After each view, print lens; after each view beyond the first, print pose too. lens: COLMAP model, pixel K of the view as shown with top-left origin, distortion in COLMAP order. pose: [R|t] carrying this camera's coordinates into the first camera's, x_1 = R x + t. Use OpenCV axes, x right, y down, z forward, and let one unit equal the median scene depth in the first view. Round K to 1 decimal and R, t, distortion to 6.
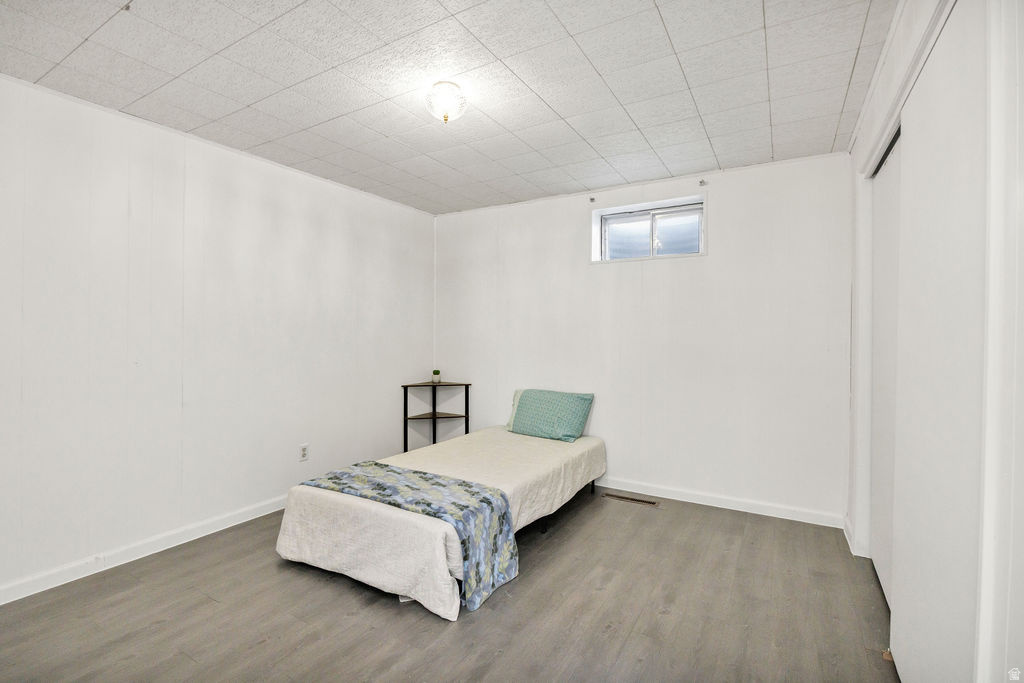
lens RADIAL K [[461.6, 0, 516.6], [0, 461.6, 338.6], [0, 0, 1]] dist [-0.003500, 0.000021]
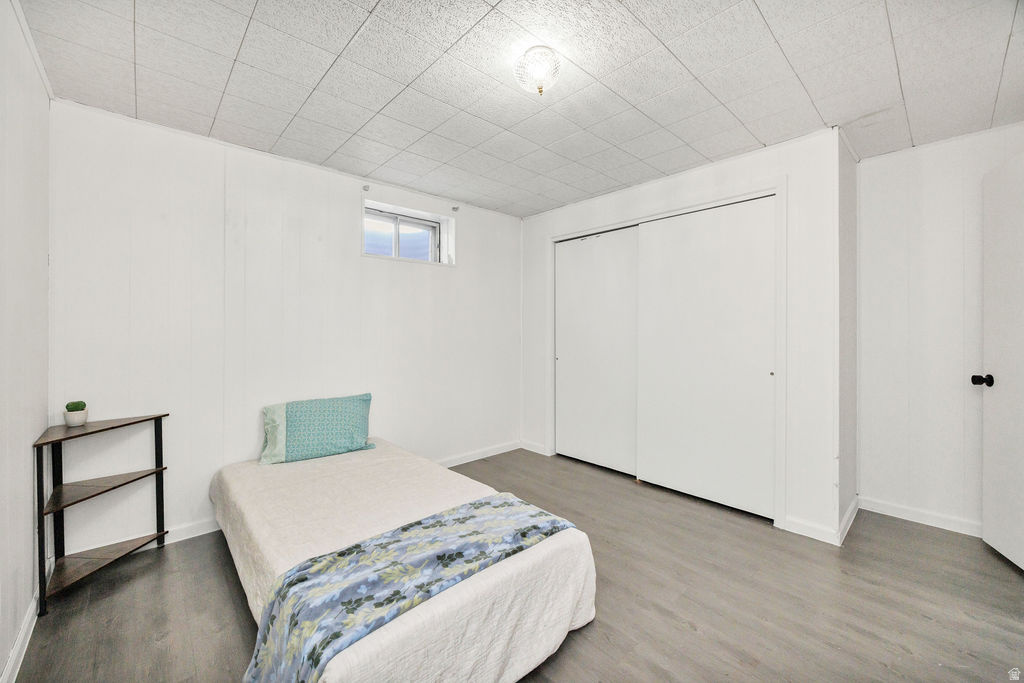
lens RADIAL K [[397.8, 0, 514.1], [0, 397.8, 335.8], [0, 0, 1]] dist [0.001028, 0.000091]
pose [[0.301791, -0.014678, 0.953261, -0.746284], [0.015014, 0.999831, 0.010641, -0.004956], [-0.953256, 0.011101, 0.301961, 0.669110]]
